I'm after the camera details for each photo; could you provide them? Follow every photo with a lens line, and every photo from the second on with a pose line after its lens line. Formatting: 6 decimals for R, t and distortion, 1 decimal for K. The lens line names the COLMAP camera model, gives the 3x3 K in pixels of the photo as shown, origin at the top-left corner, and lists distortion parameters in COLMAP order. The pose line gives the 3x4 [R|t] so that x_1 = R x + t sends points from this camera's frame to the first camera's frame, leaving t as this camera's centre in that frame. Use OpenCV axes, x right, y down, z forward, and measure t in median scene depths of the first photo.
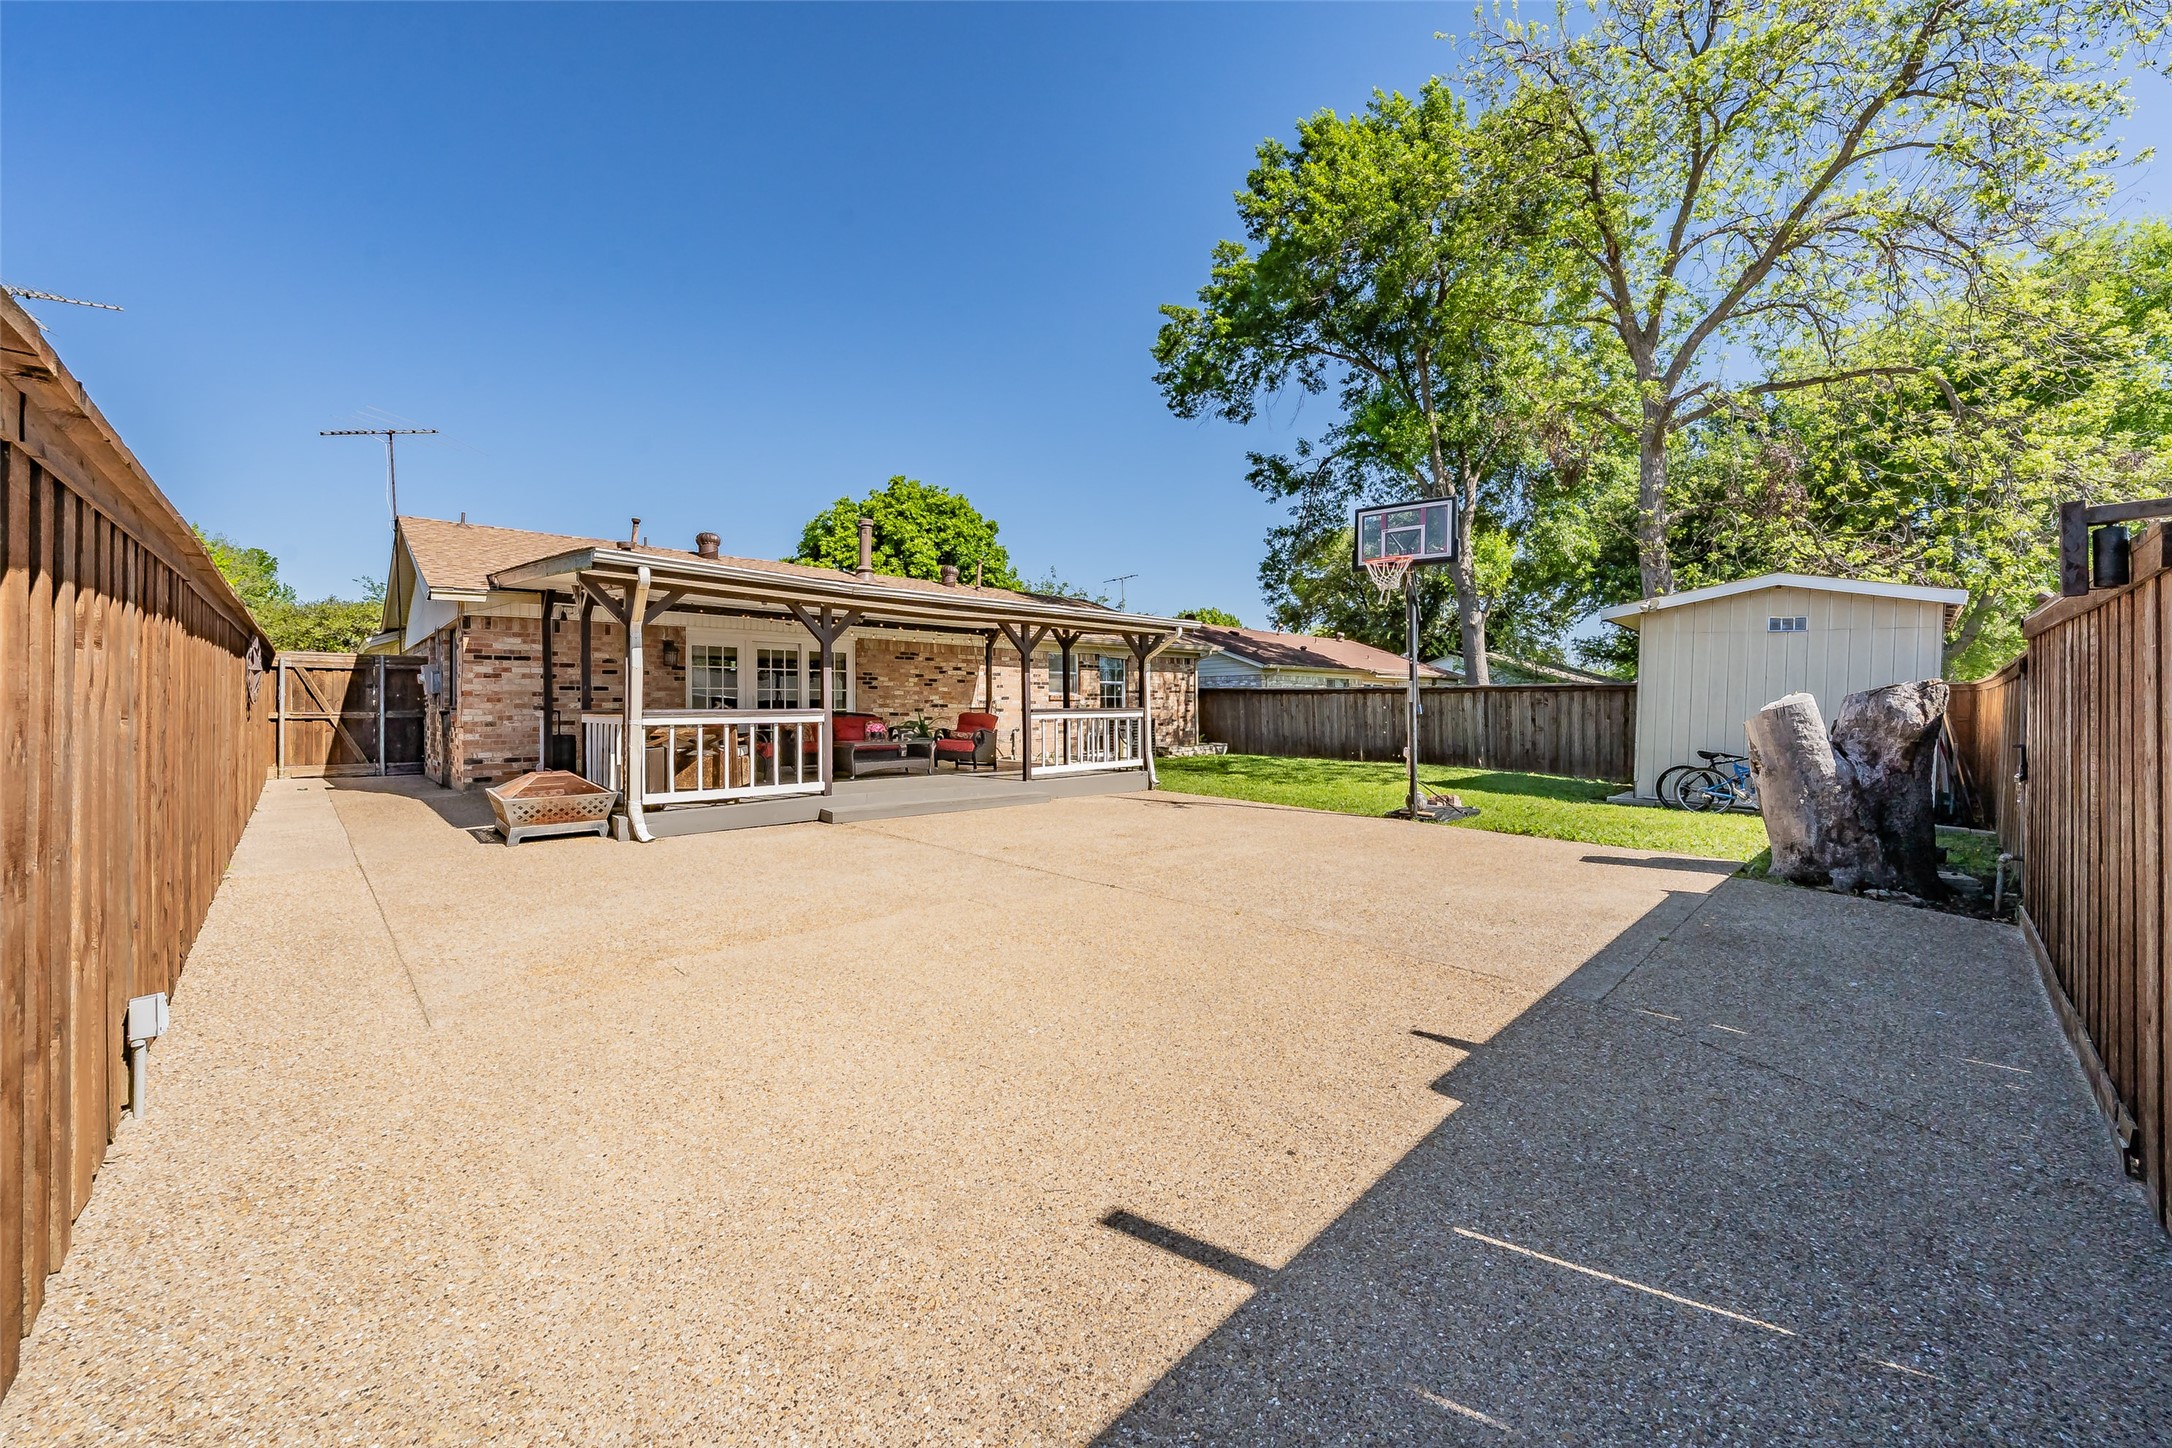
lens RADIAL K [[805.5, 0, 1094.5], [0, 805.5, 704.5], [0, 0, 1]] dist [-0.000279, -0.000117]
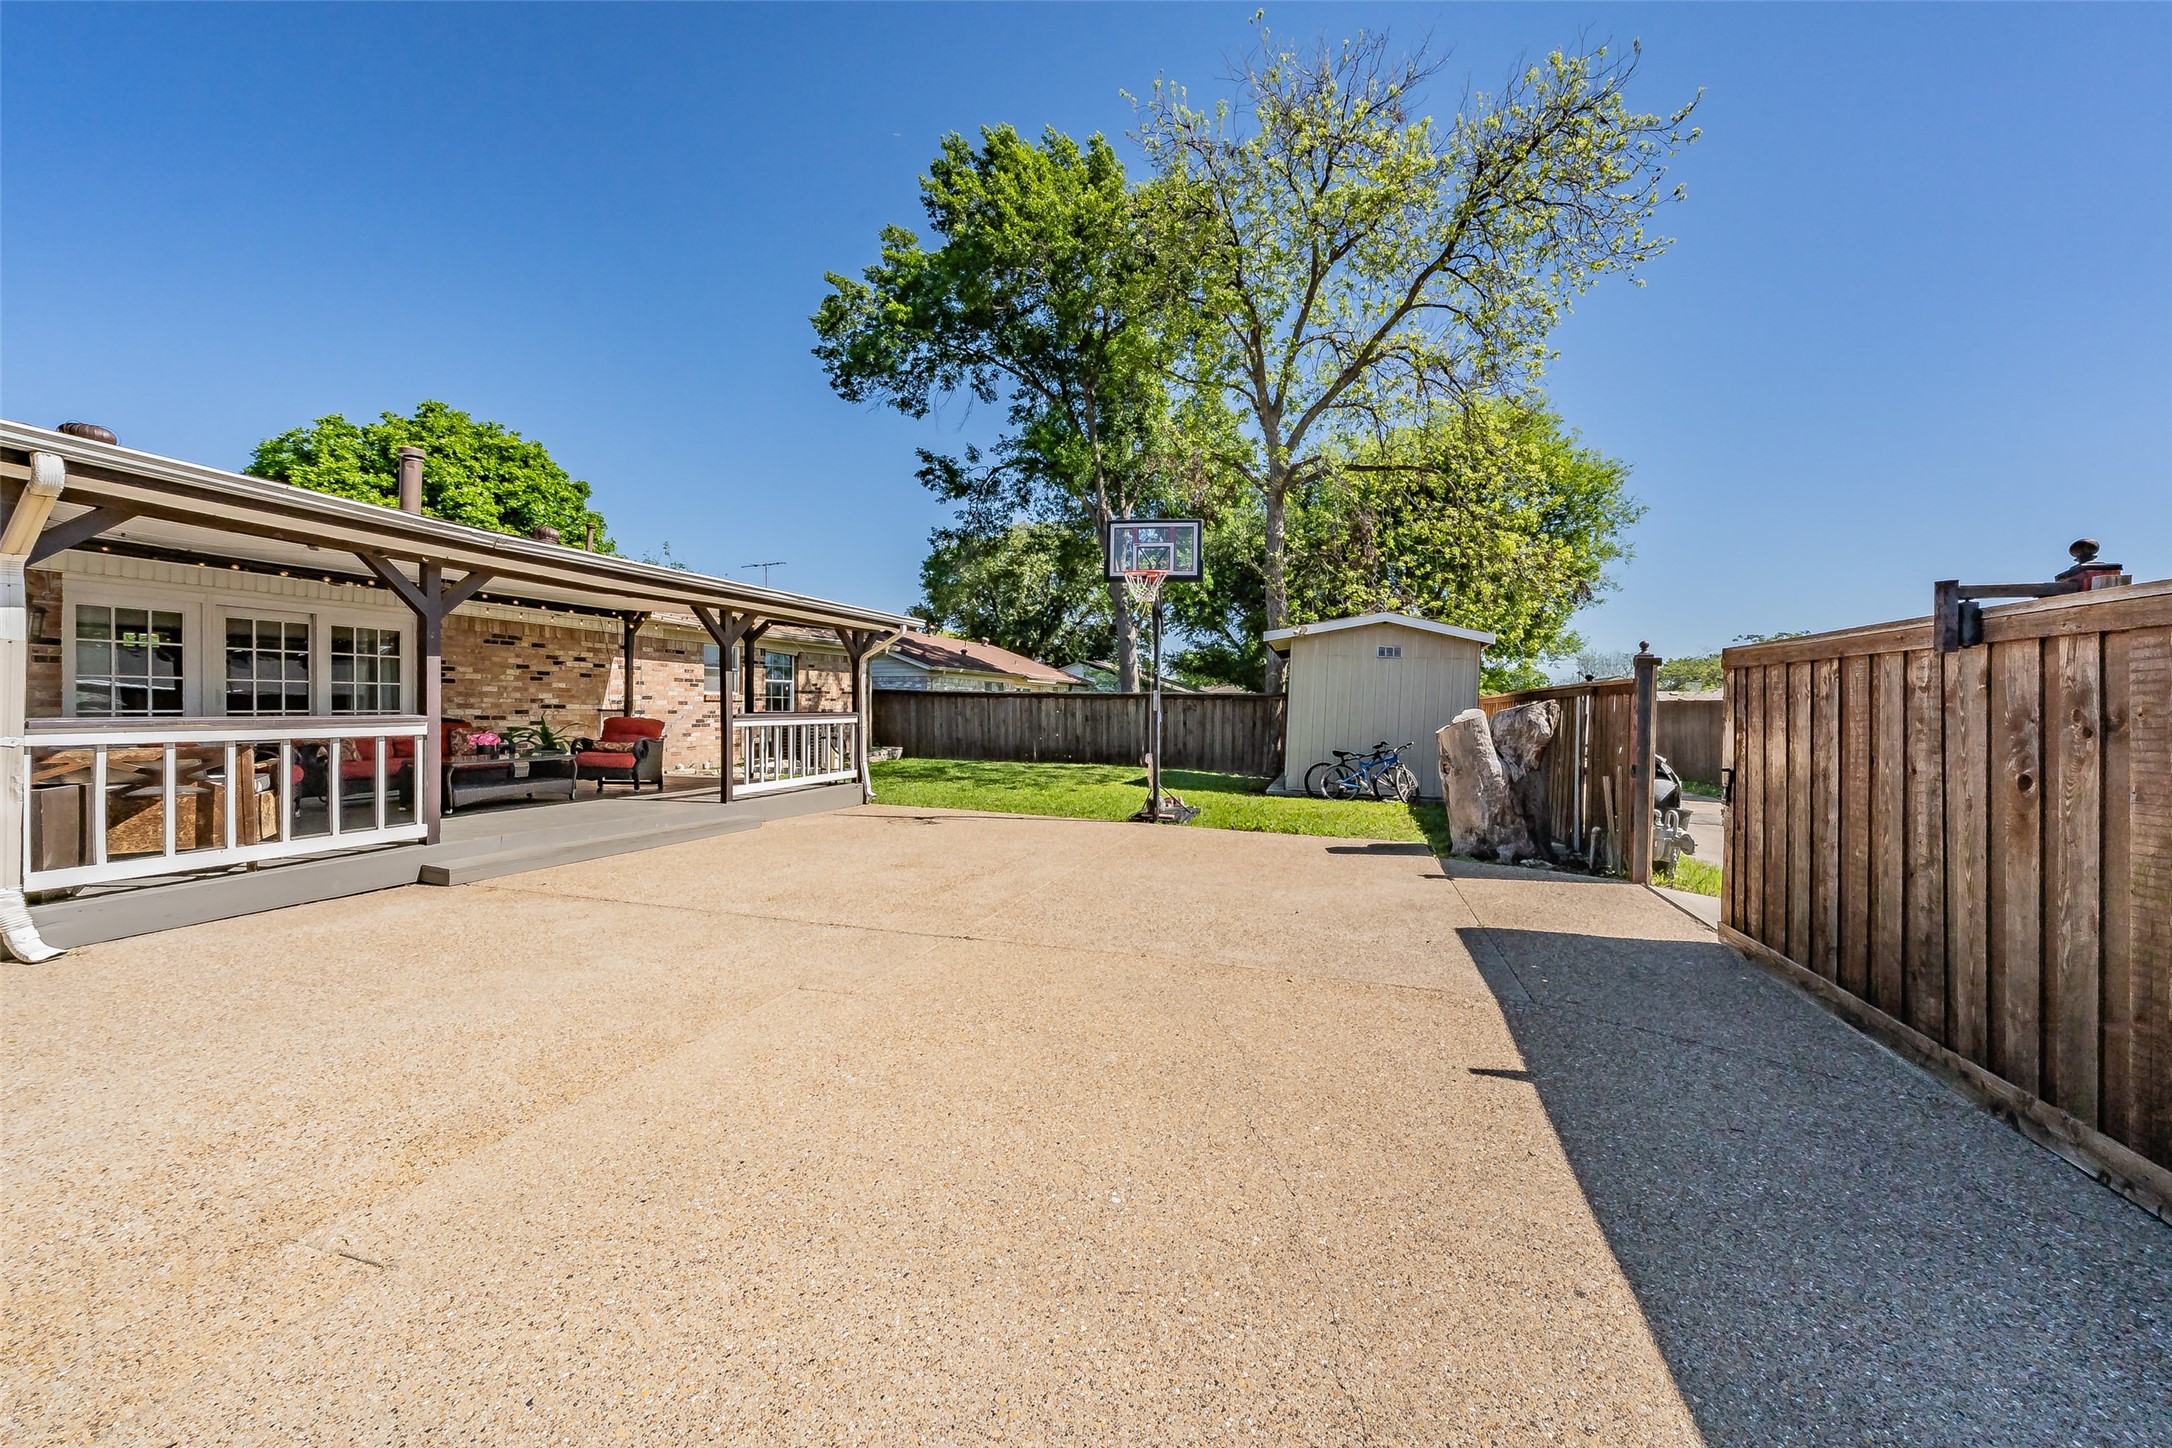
lens RADIAL K [[774.0, 0, 1122.8], [0, 774.0, 709.8], [0, 0, 1]] dist [0.000174, -0.000039]
pose [[0.868819, 0.007609, 0.495072, -0.088226], [-0.011305, 0.999926, 0.004471, -0.004962], [-0.495001, -0.009481, 0.868841, 0.089429]]
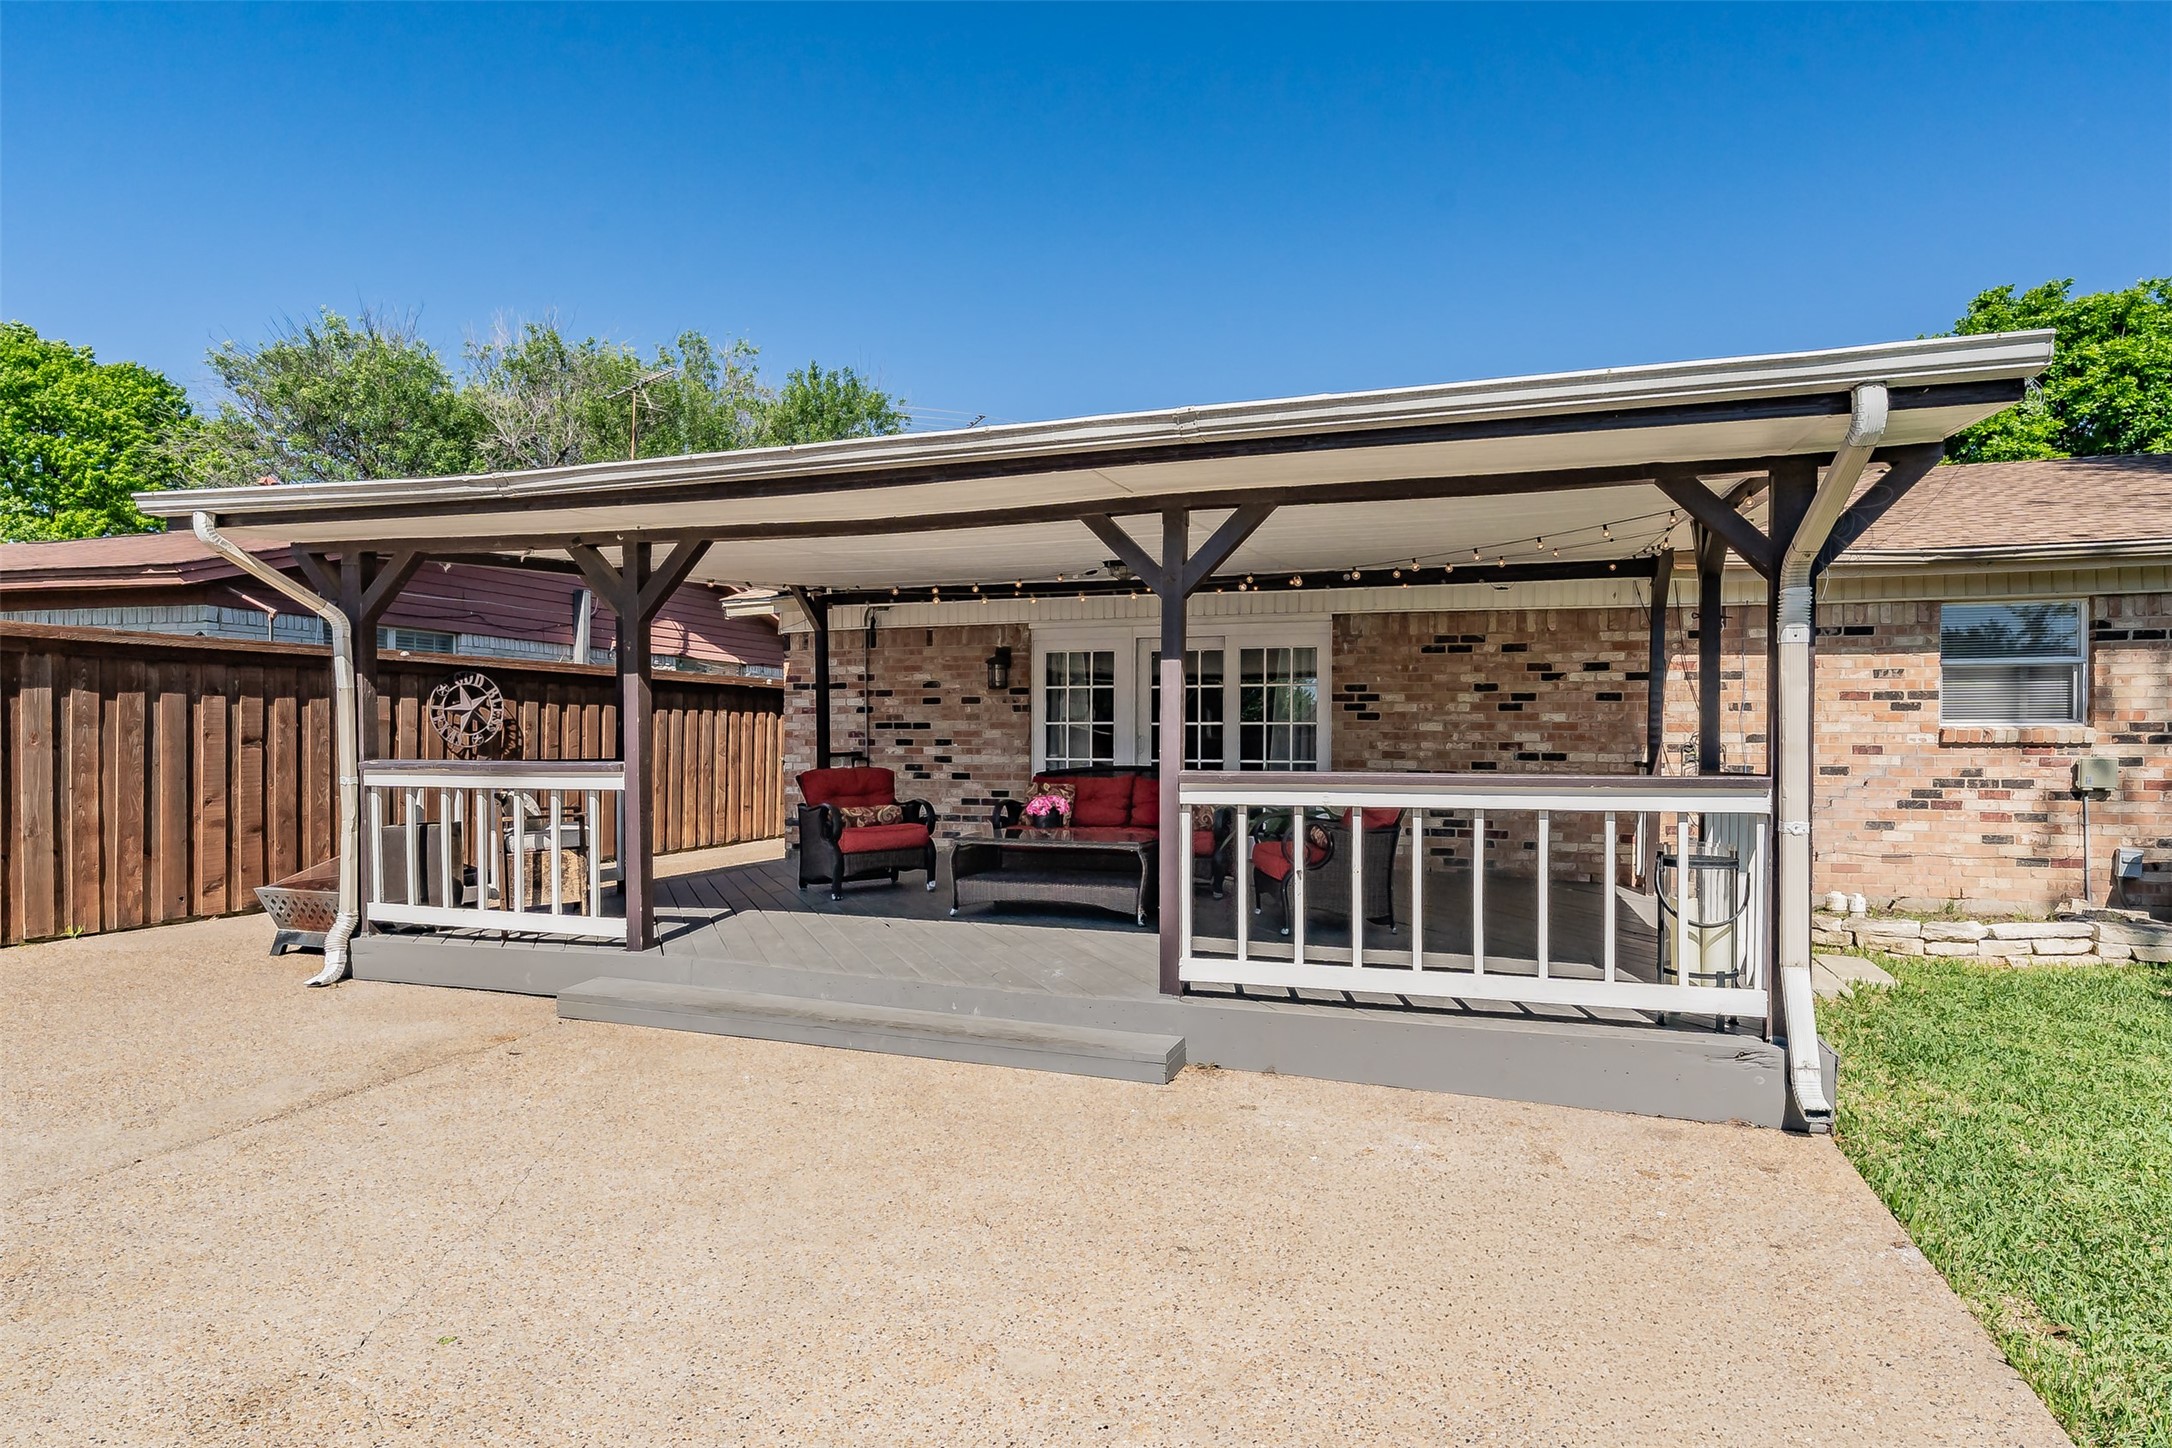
lens RADIAL K [[1069.6, 0, 1123.1], [0, 1069.6, 748.0], [0, 0, 1]] dist [0.000859, 0.000153]
pose [[0.477909, 0.003544, -0.878402, 0.200632], [-0.006405, 0.999979, 0.000550, -0.001932], [0.878386, 0.005363, 0.477922, 0.554438]]
